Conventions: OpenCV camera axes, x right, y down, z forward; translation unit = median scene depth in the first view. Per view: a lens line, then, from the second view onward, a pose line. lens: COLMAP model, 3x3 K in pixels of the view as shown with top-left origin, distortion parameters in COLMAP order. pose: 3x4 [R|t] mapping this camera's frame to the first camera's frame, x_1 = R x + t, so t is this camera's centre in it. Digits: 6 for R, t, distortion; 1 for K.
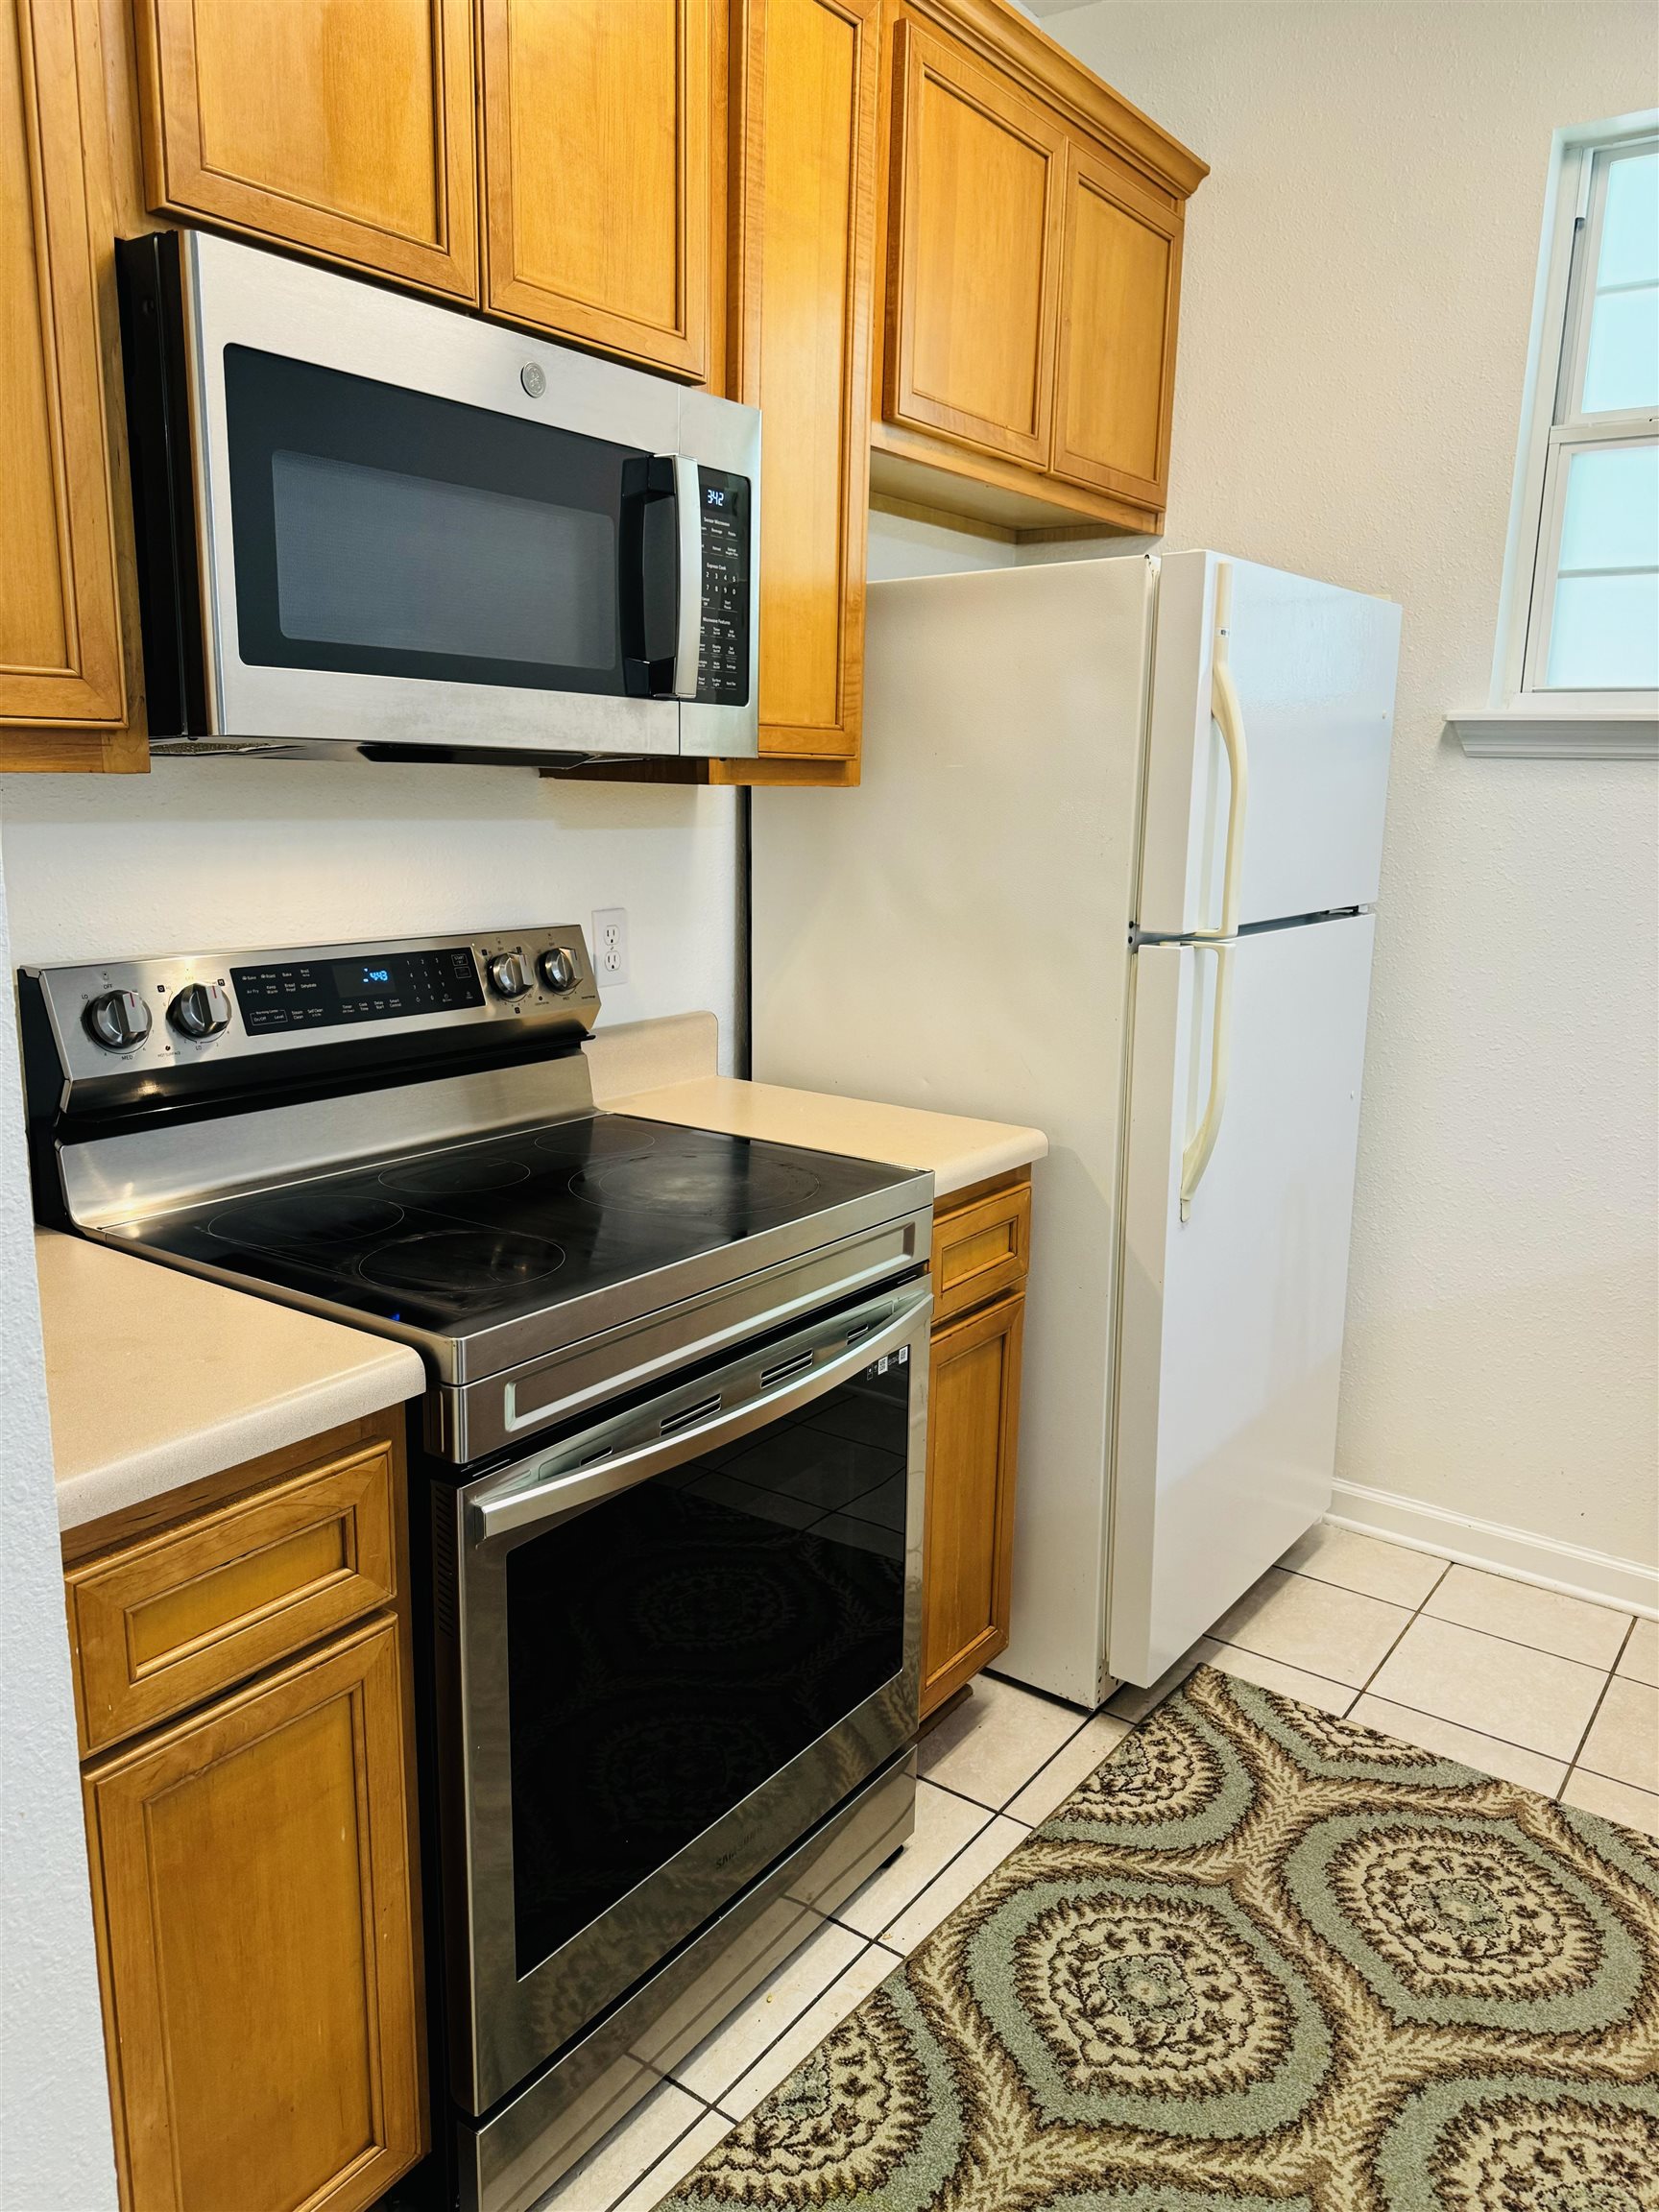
lens RADIAL K [[1575.6, 0, 860.0], [0, 1575.6, 1104.1], [0, 0, 1]] dist [0.057914, -0.051369]
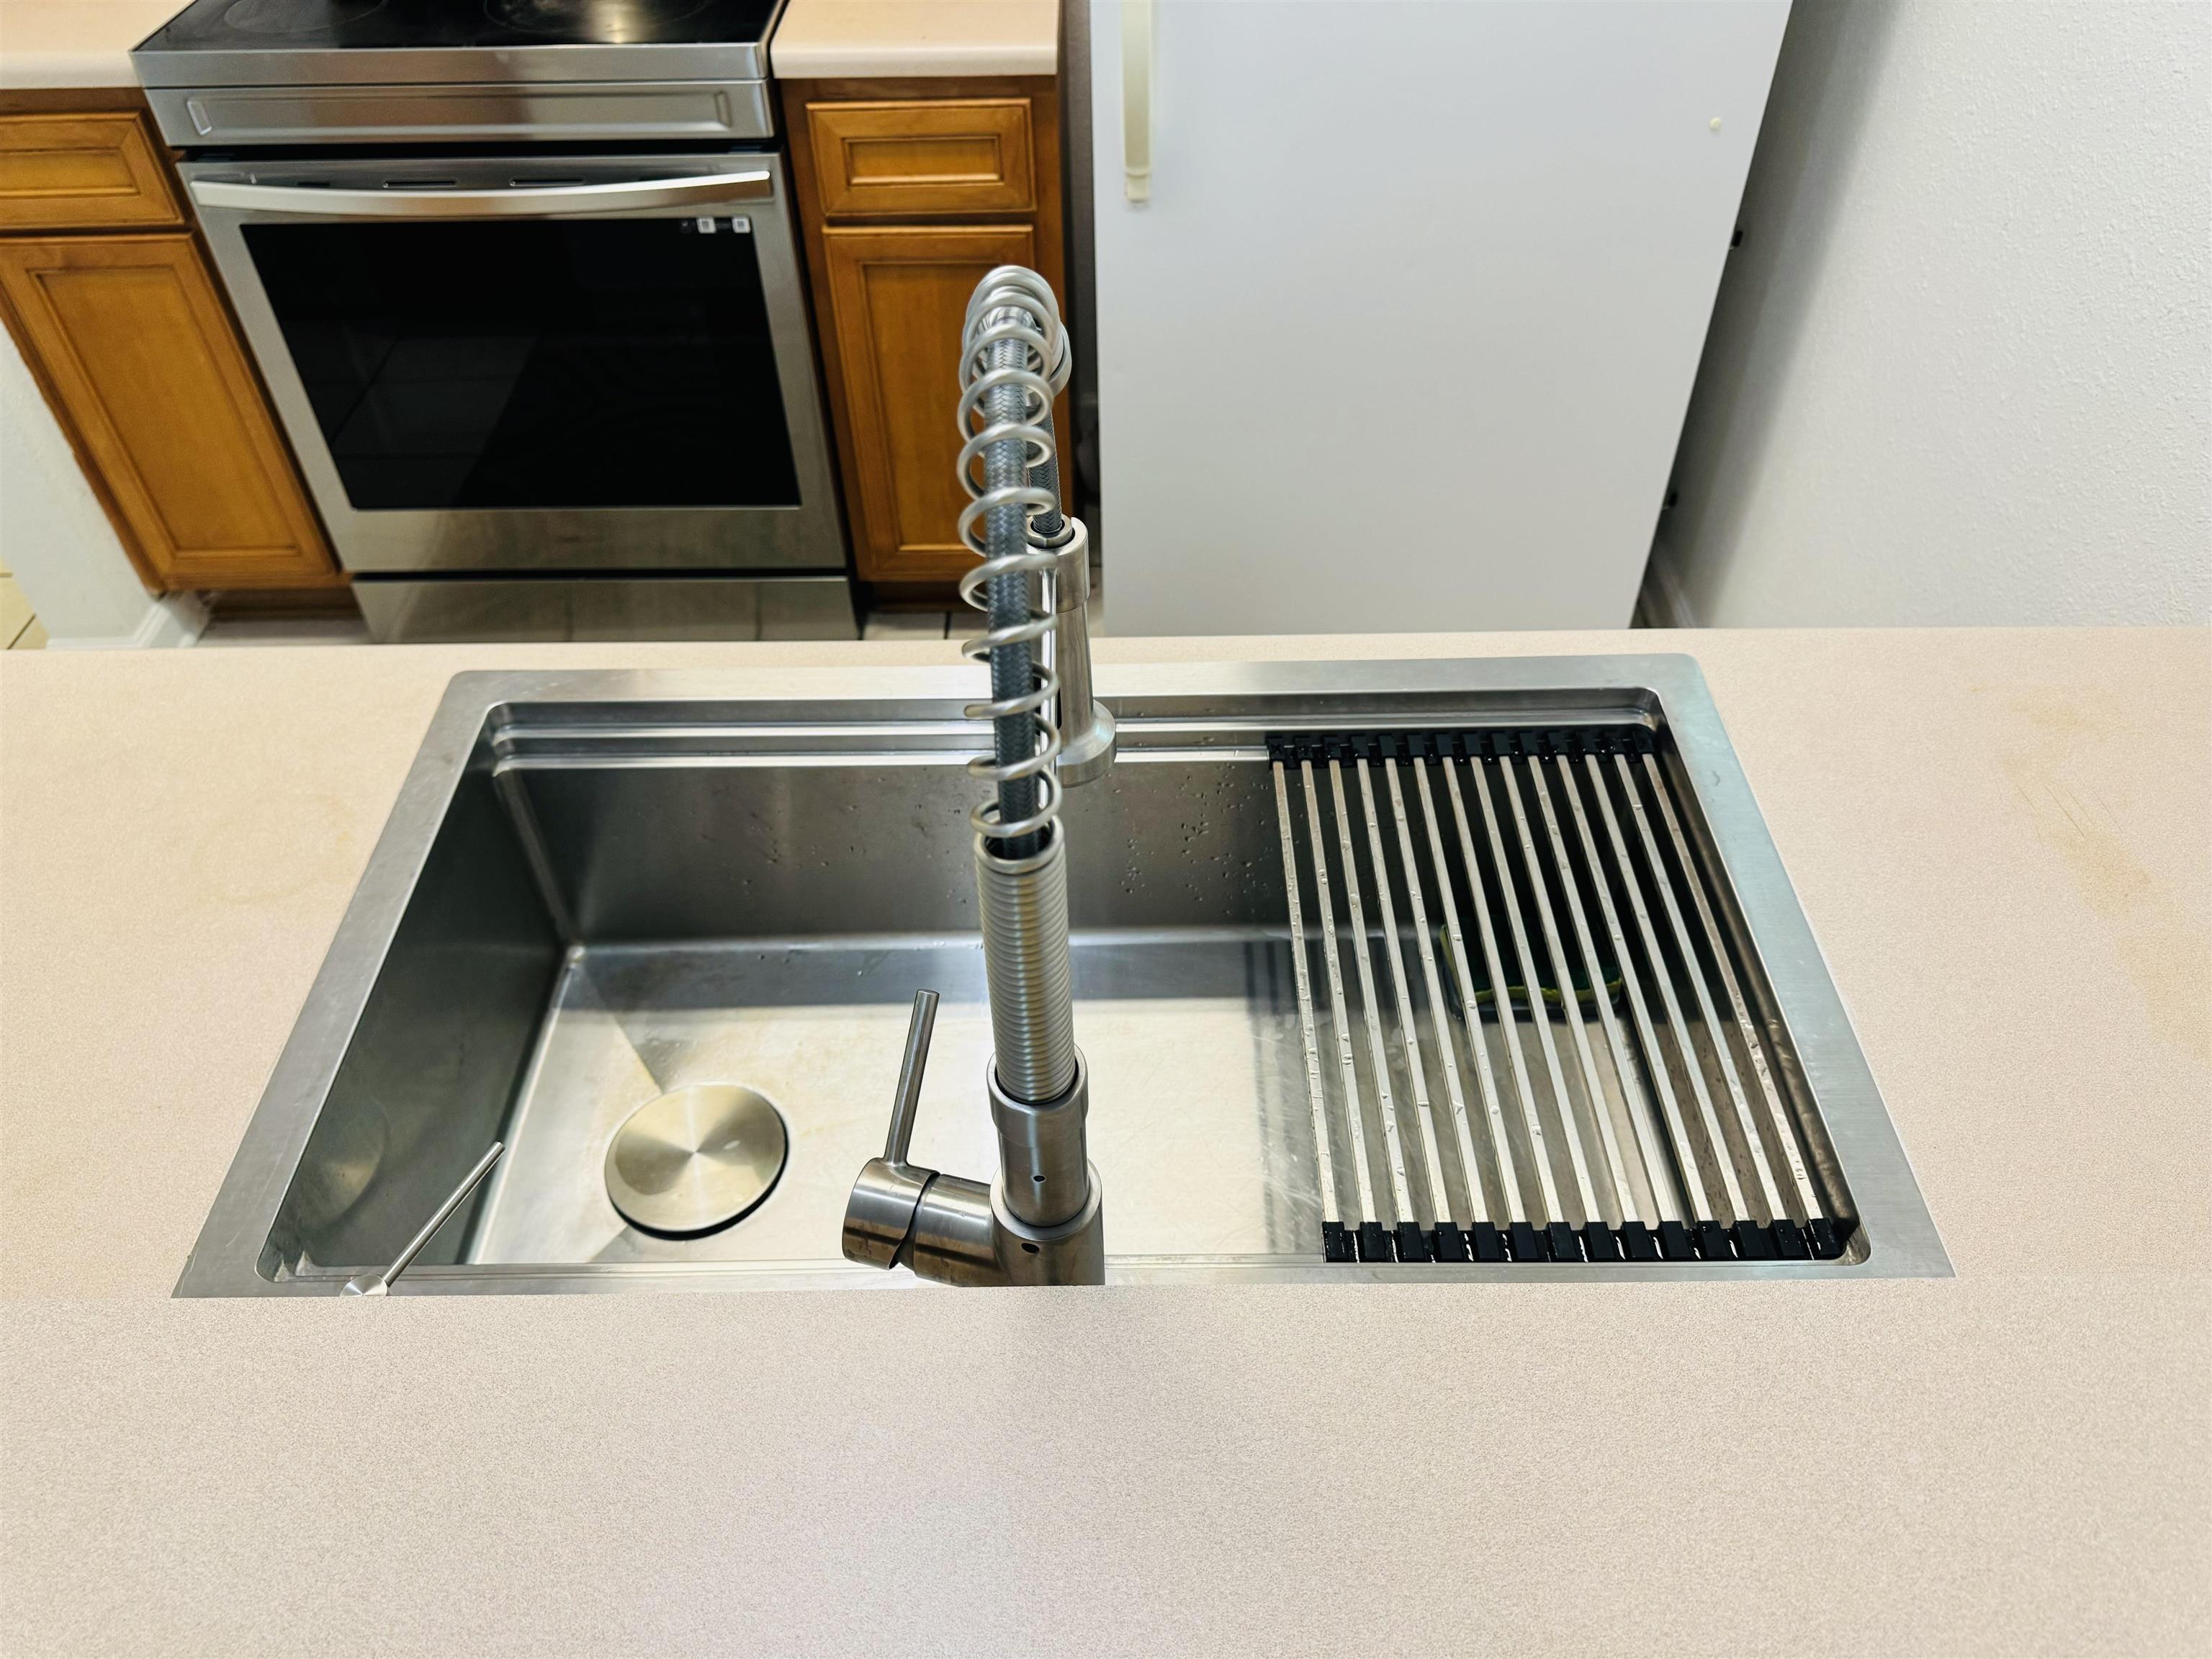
lens RADIAL K [[1600.6, 0, 1113.3], [0, 1600.6, 831.5], [0, 0, 1]] dist [-0.003363, -0.005568]
pose [[0.576751, 0.552054, -0.602159, 1.035542], [-0.143695, 0.794173, 0.590458, -0.186136], [0.804183, -0.254020, 0.537367, 0.514178]]
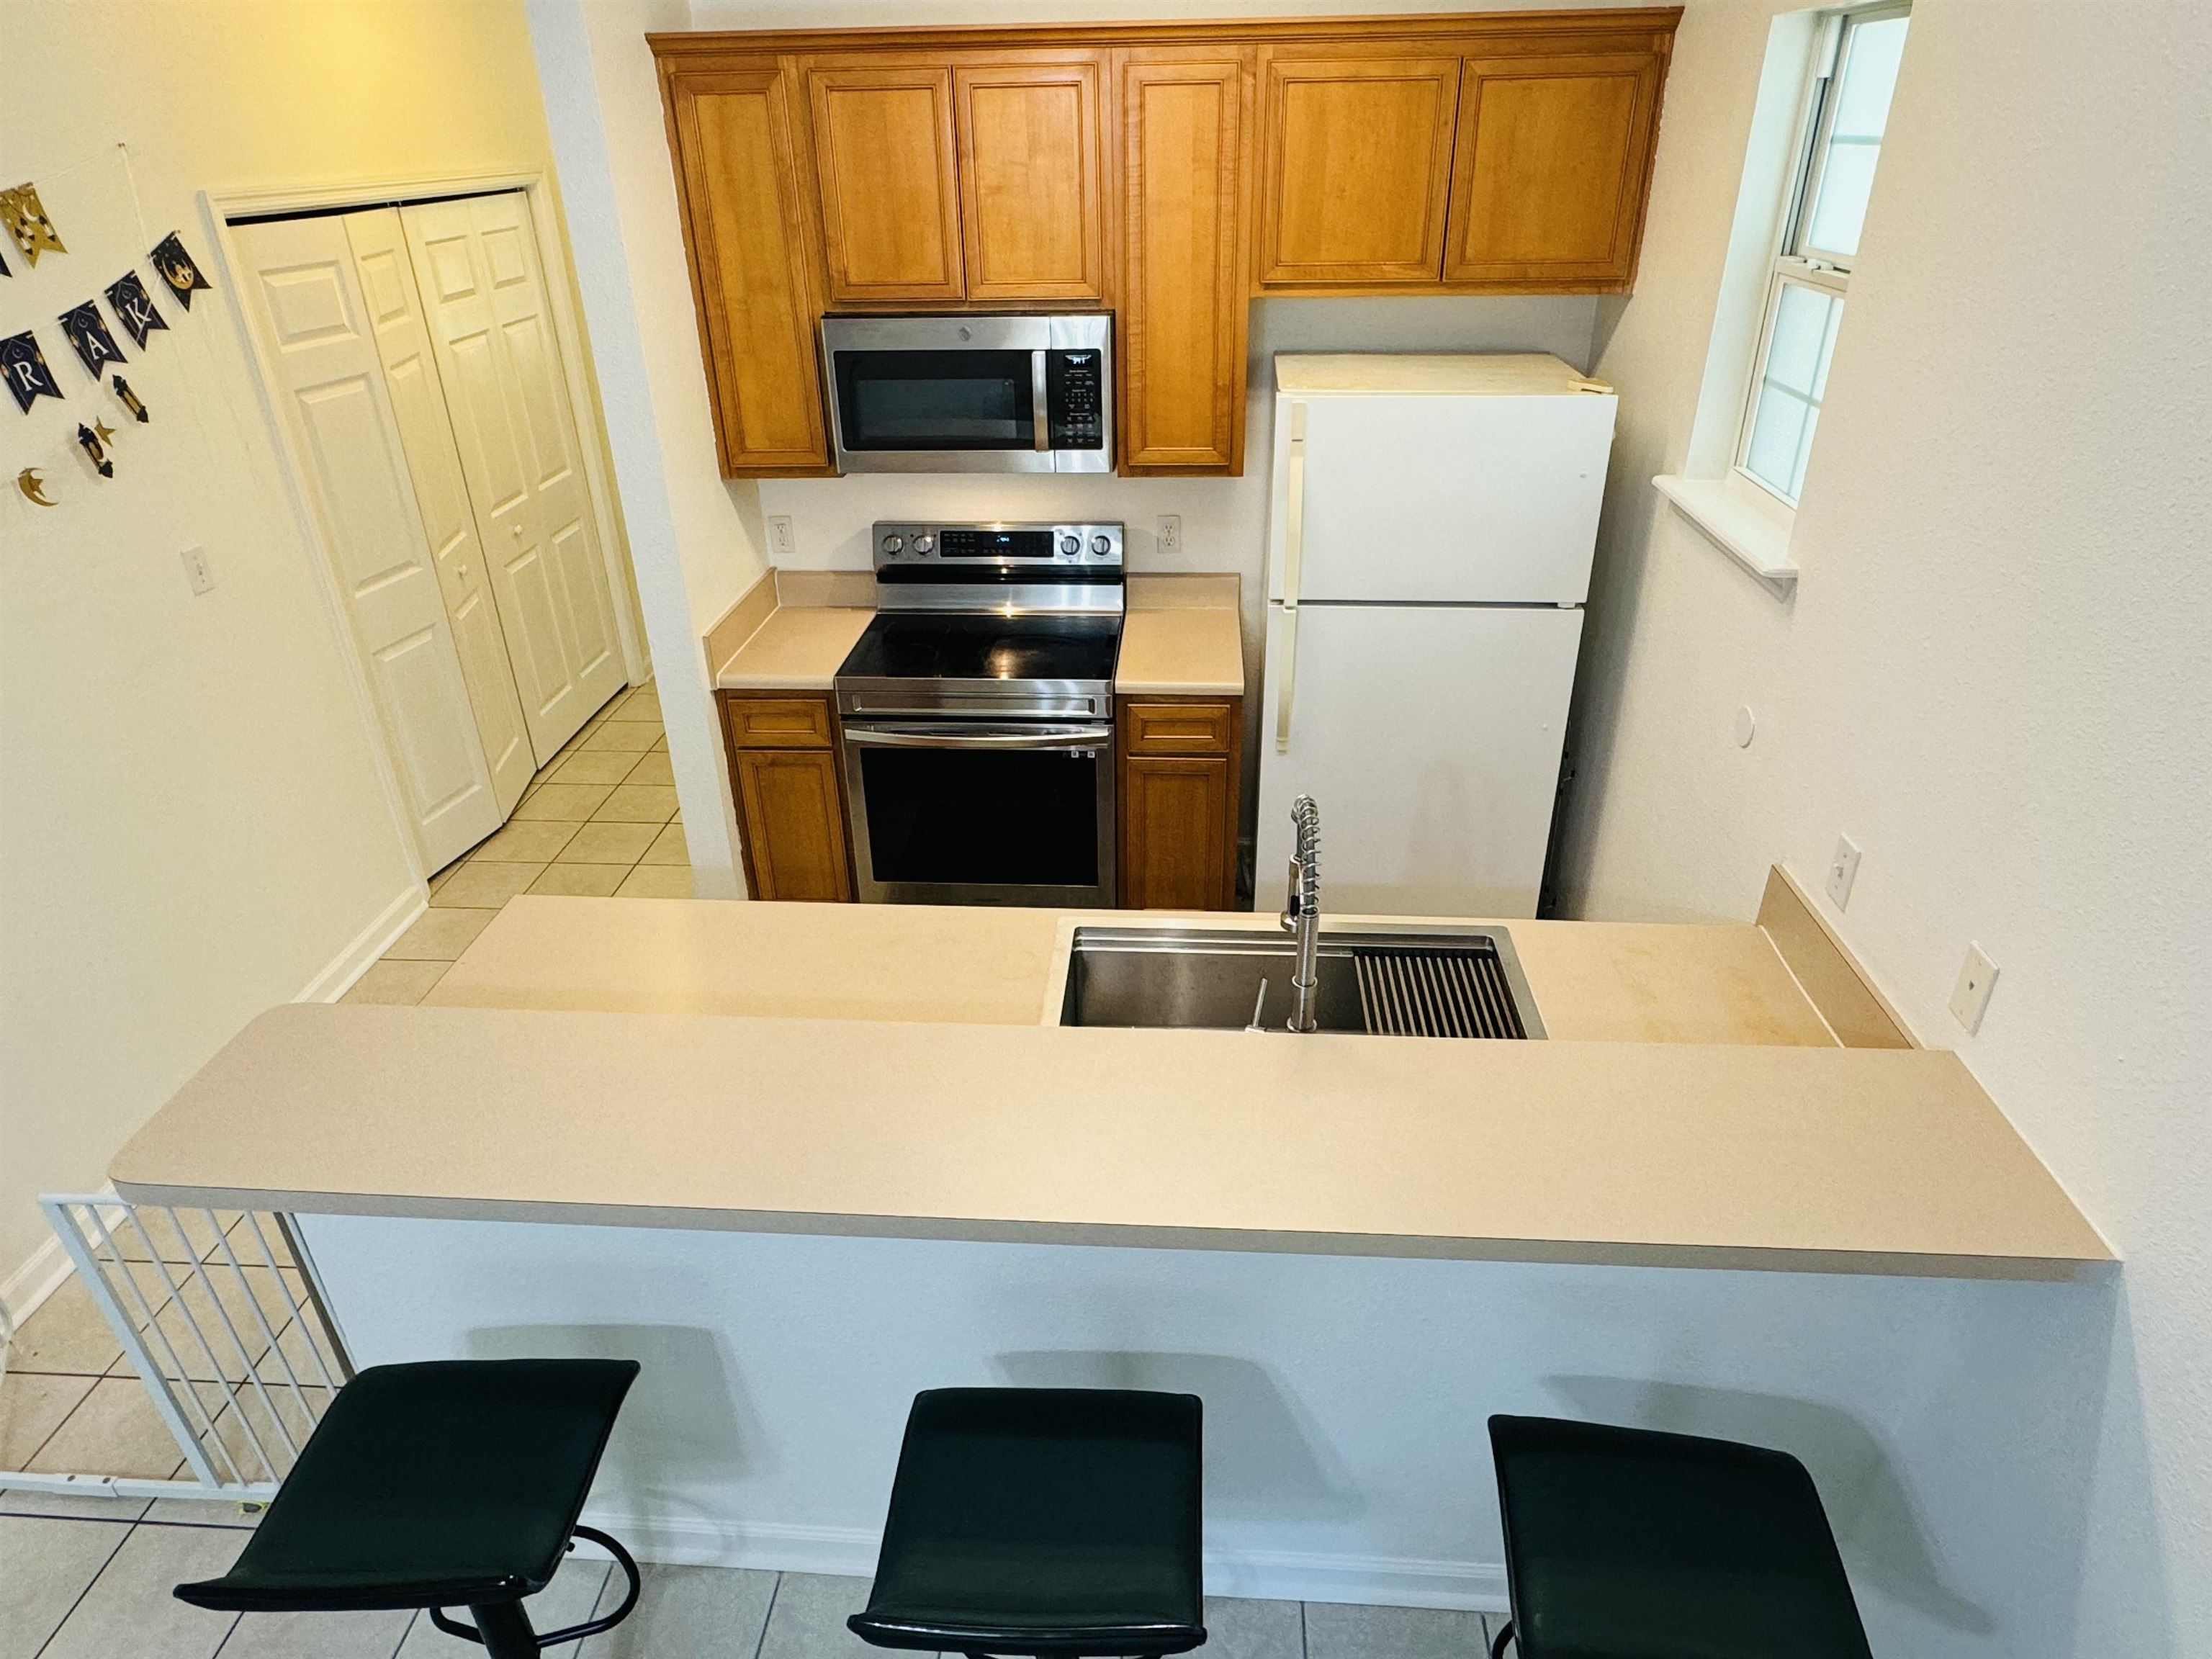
lens RADIAL K [[1306.8, 0, 1106.0], [0, 1306.8, 829.5], [0, 0, 1]] dist [-0.000925, -0.000298]
pose [[0.517544, 0.379306, -0.766991, 1.506429], [-0.151067, 0.922801, 0.354424, -0.406858], [0.842215, -0.067563, 0.534891, 0.005056]]
